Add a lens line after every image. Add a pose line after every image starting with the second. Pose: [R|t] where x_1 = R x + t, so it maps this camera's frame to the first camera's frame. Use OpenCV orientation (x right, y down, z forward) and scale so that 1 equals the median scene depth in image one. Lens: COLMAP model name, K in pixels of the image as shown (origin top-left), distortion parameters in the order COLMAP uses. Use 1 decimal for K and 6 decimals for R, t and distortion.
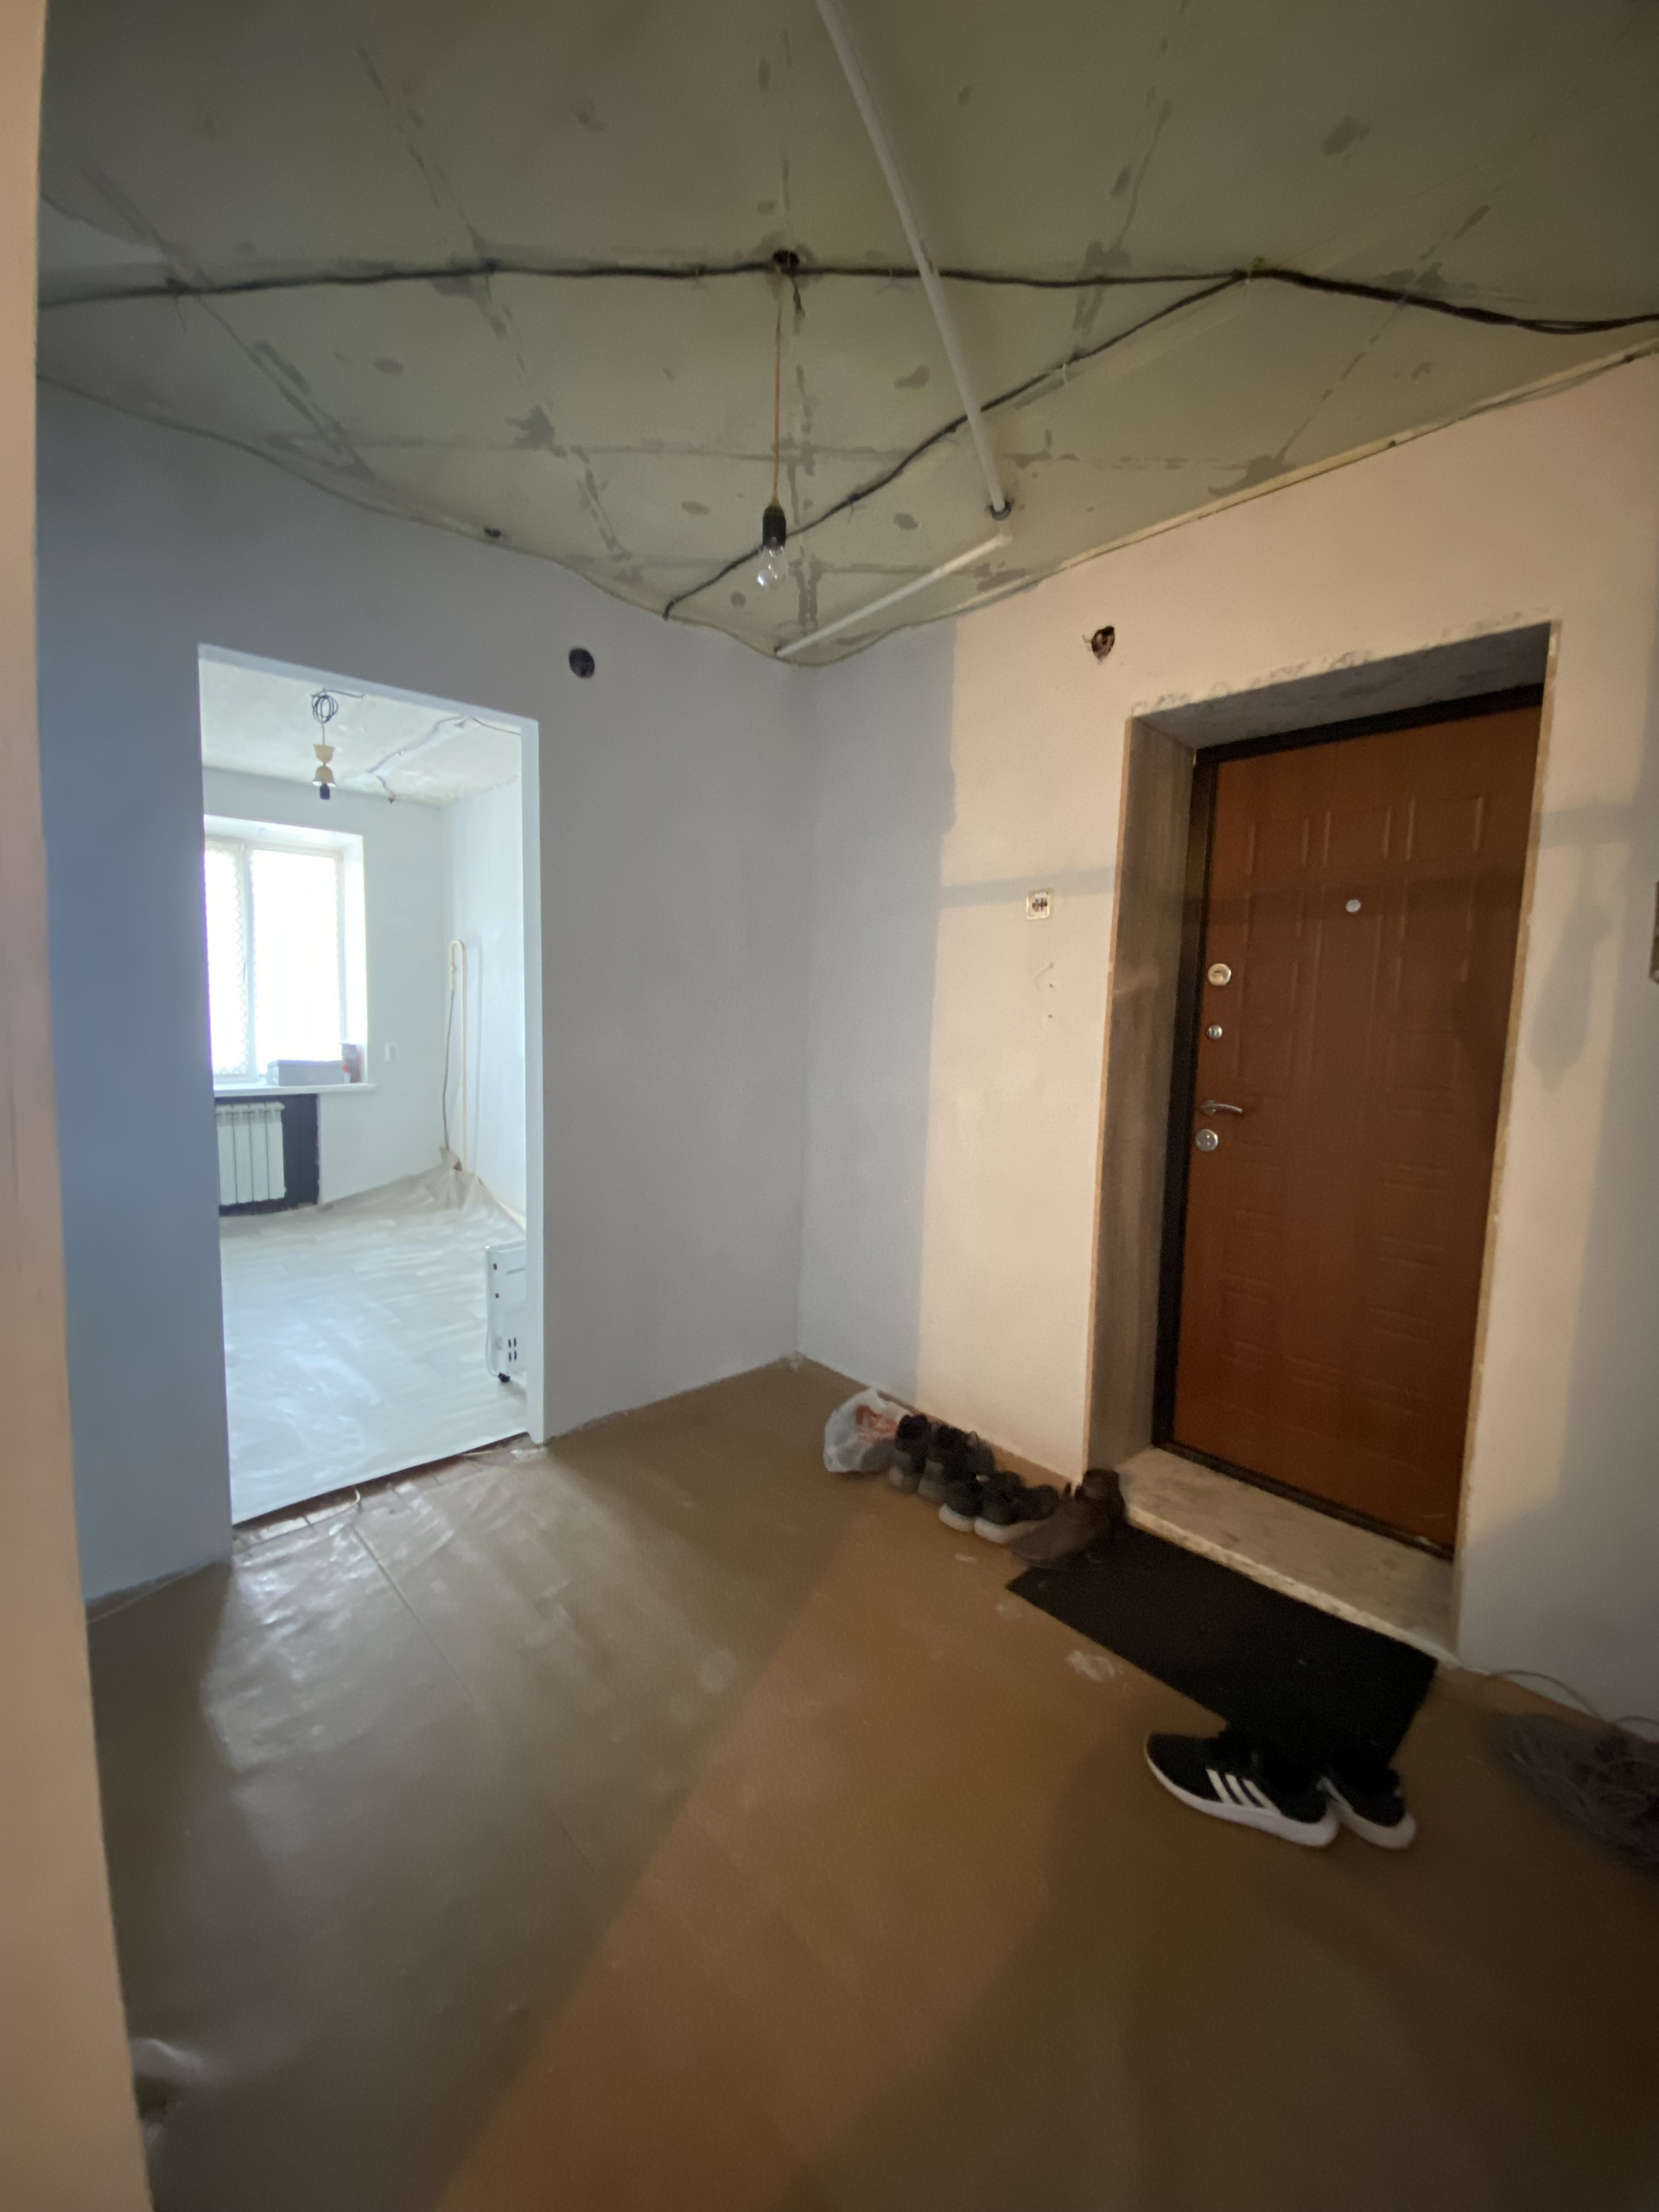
lens RADIAL K [[888.1, 0, 829.5], [0, 888.1, 1097.9], [0, 0, 1]] dist [0.032173, -0.025421]
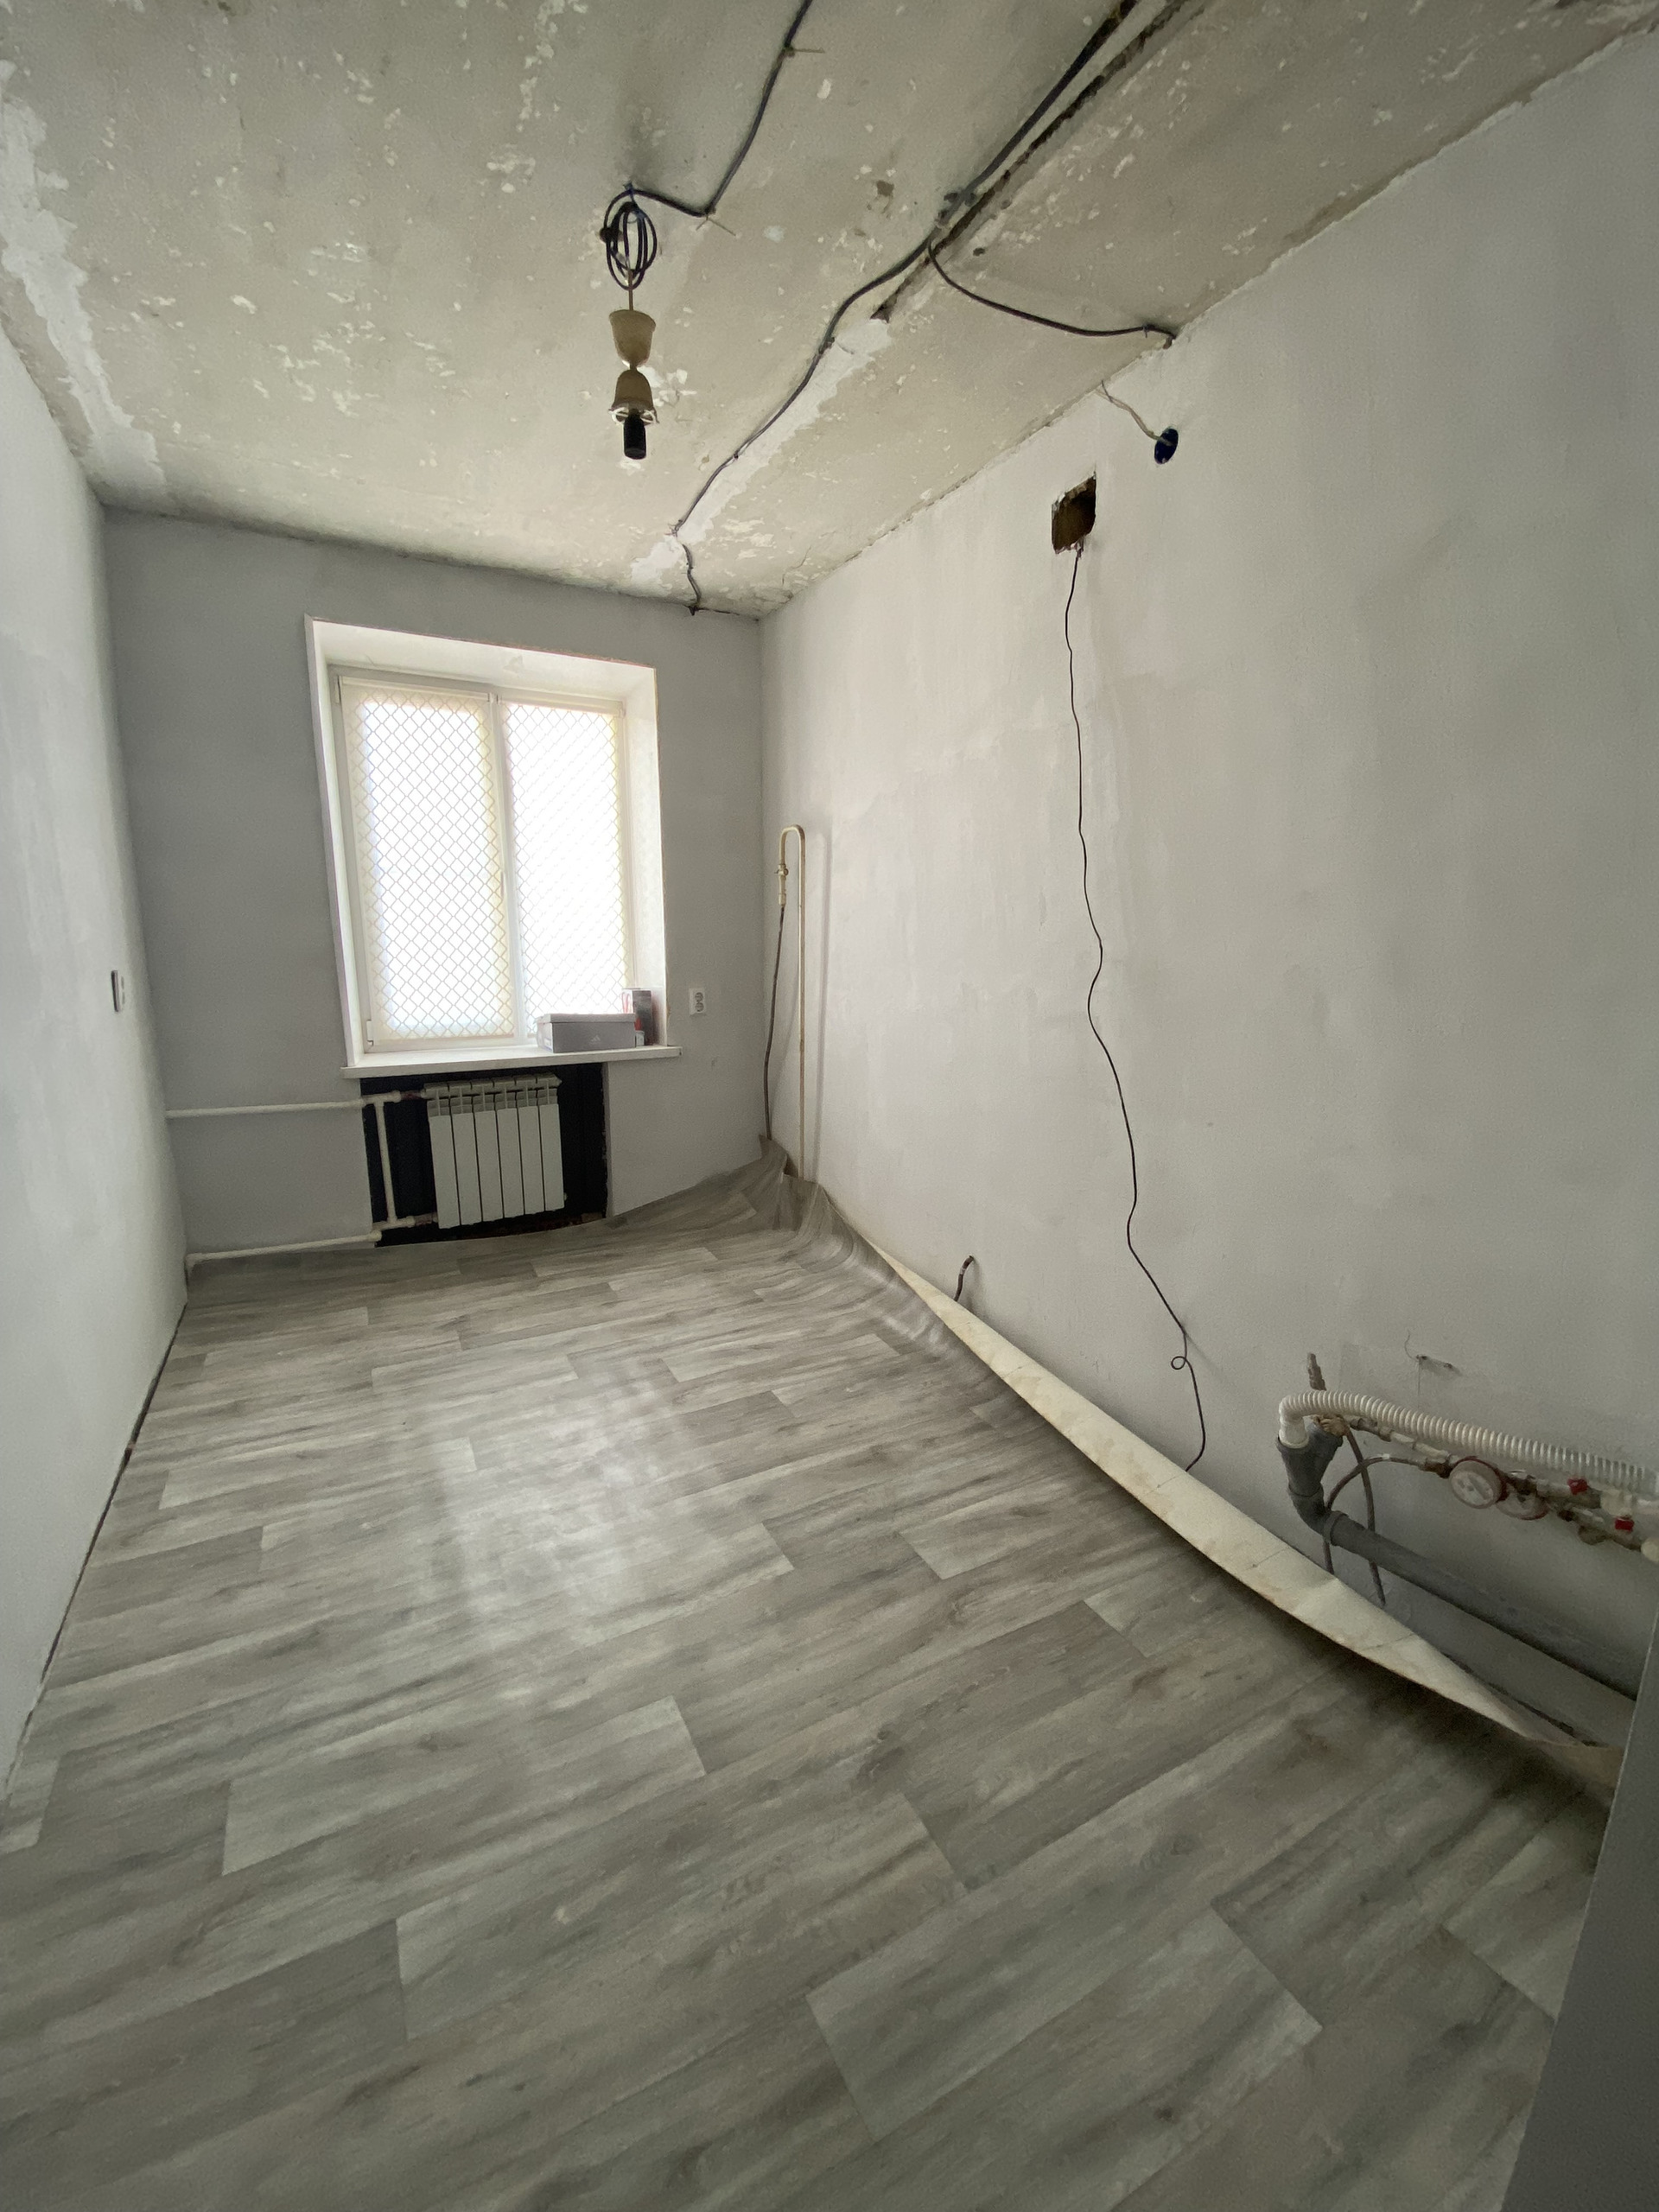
lens RADIAL K [[888.1, 0, 829.5], [0, 888.1, 1097.9], [0, 0, 1]] dist [0.032173, -0.025421]
pose [[0.970313, 0.019696, -0.241050, -0.235071], [0.001525, 0.996160, 0.087534, -0.037037], [0.241849, -0.085303, 0.966557, 0.374461]]
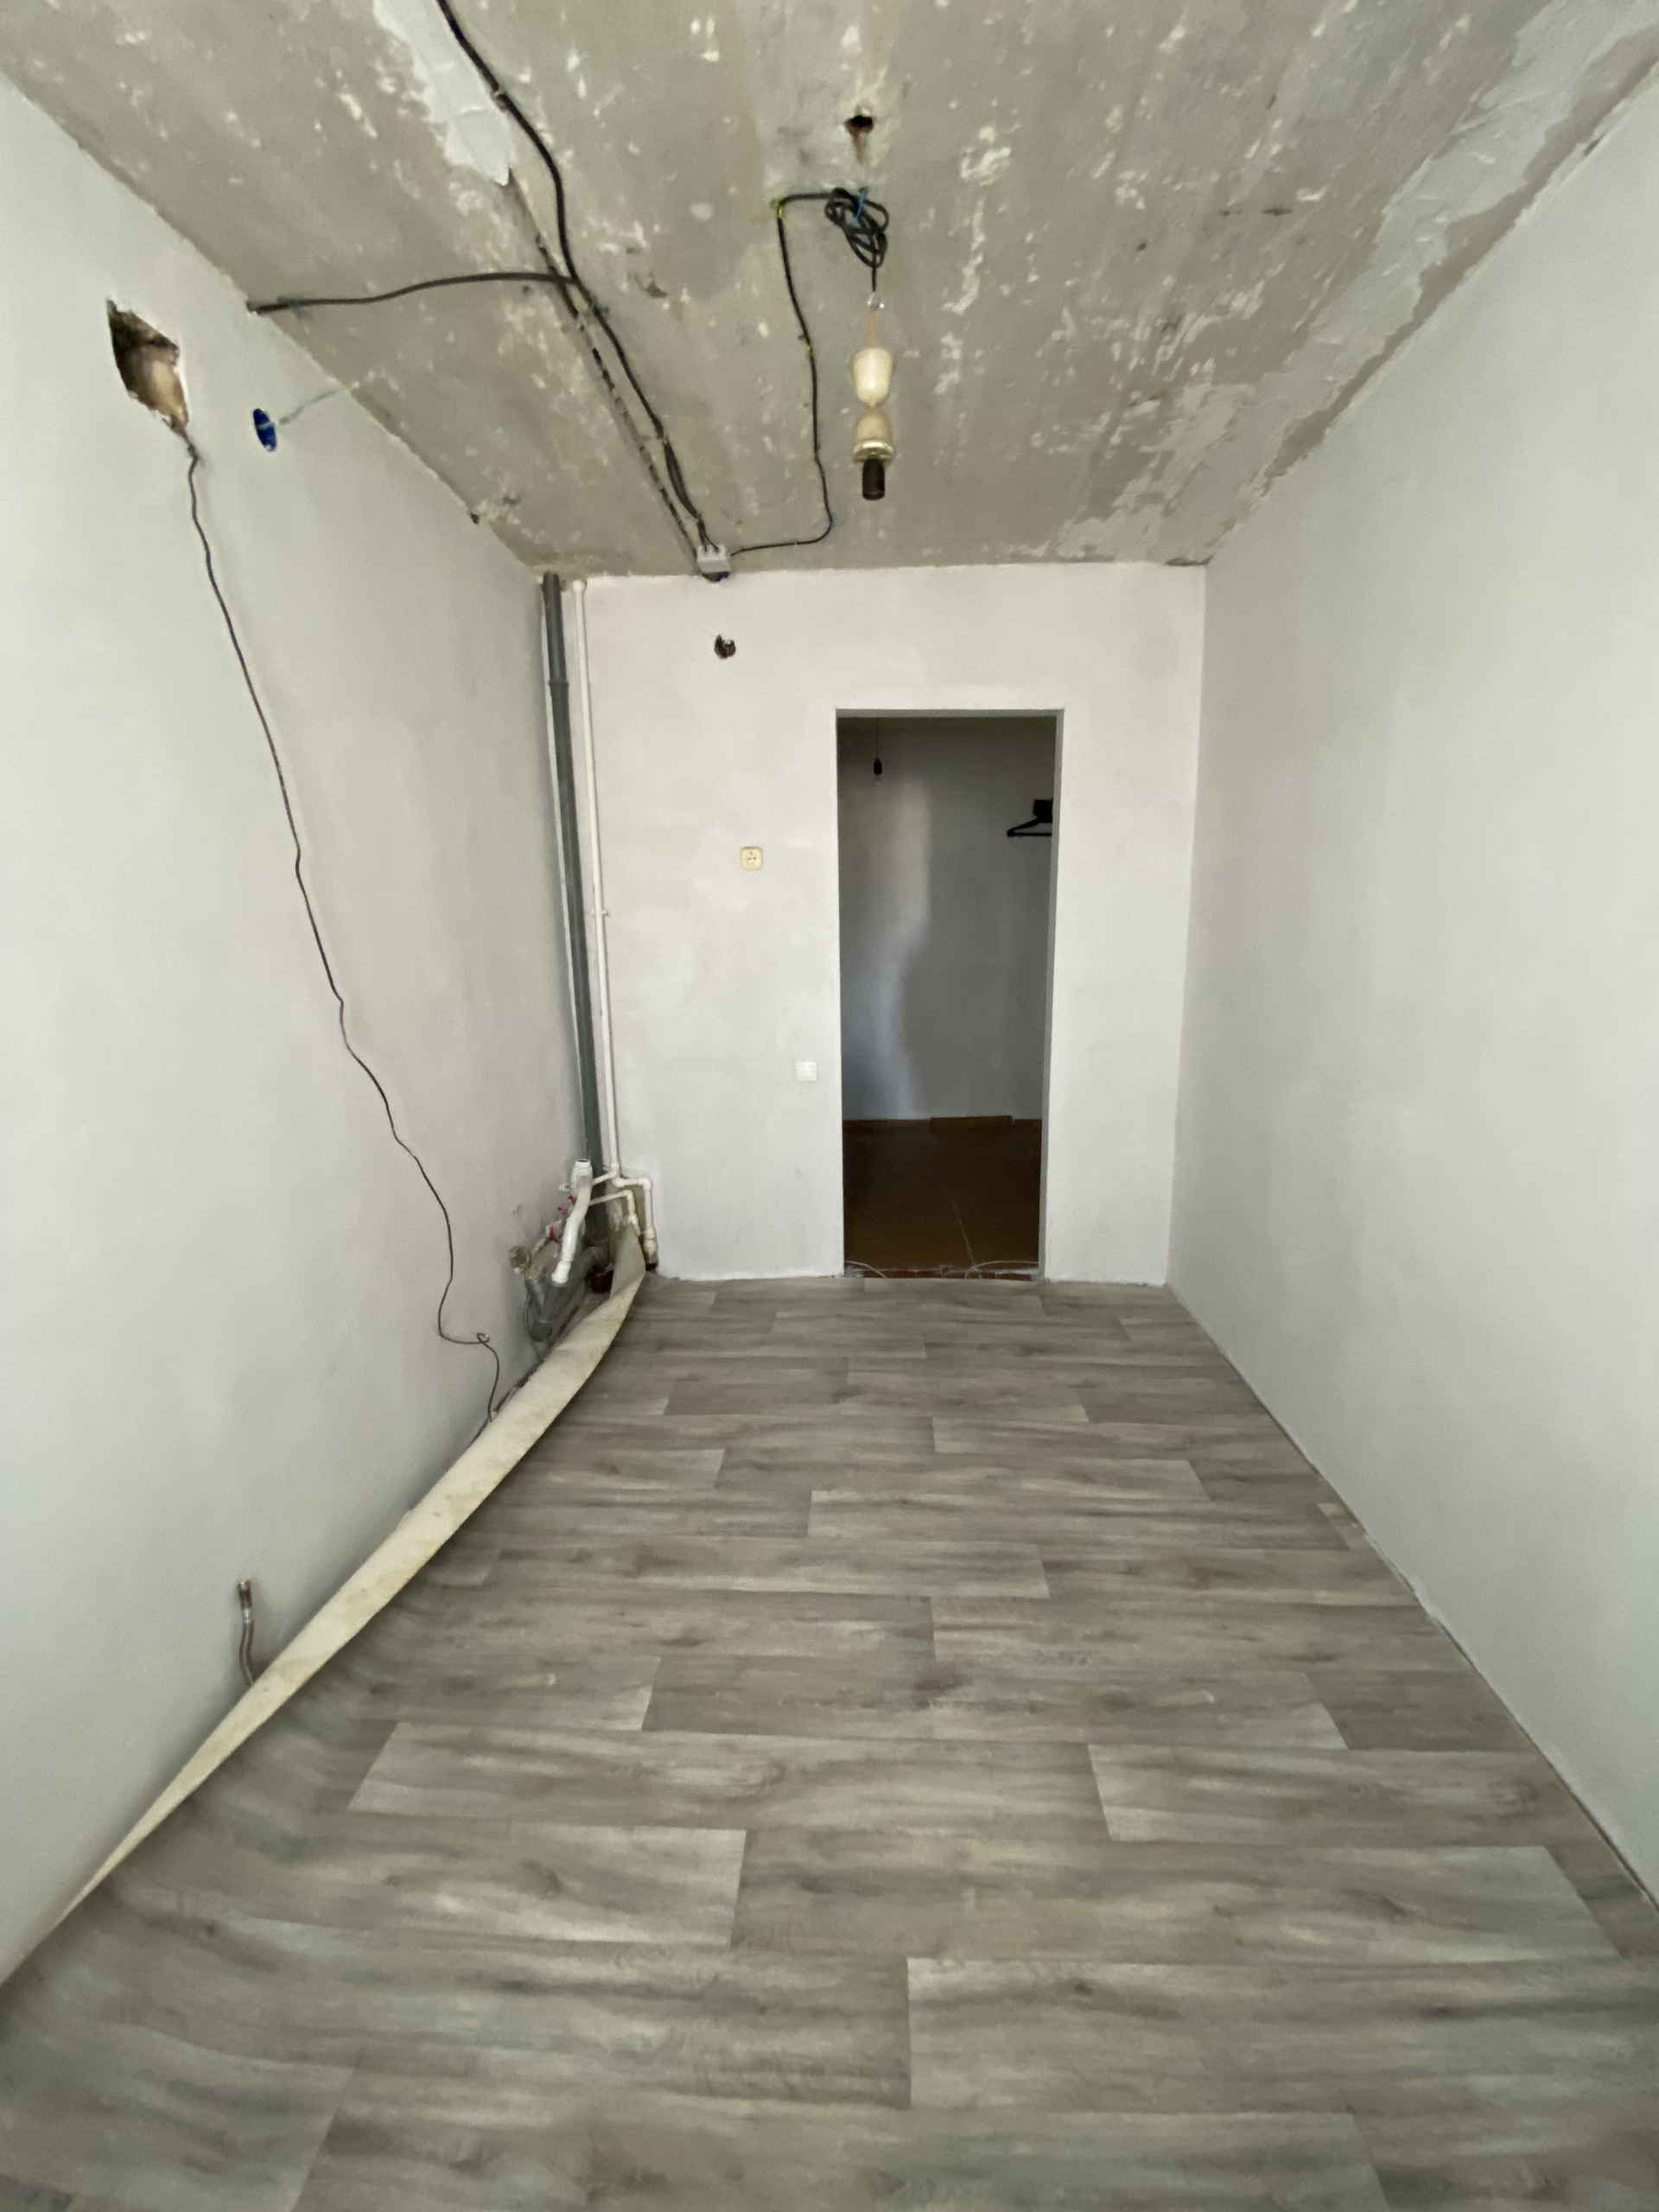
lens RADIAL K [[888.1, 0, 829.5], [0, 888.1, 1097.9], [0, 0, 1]] dist [0.032173, -0.025421]
pose [[-0.701952, -0.158541, 0.694355, -0.589325], [0.067496, 0.955714, 0.286451, -0.120896], [-0.709019, 0.247941, -0.660164, 0.905365]]
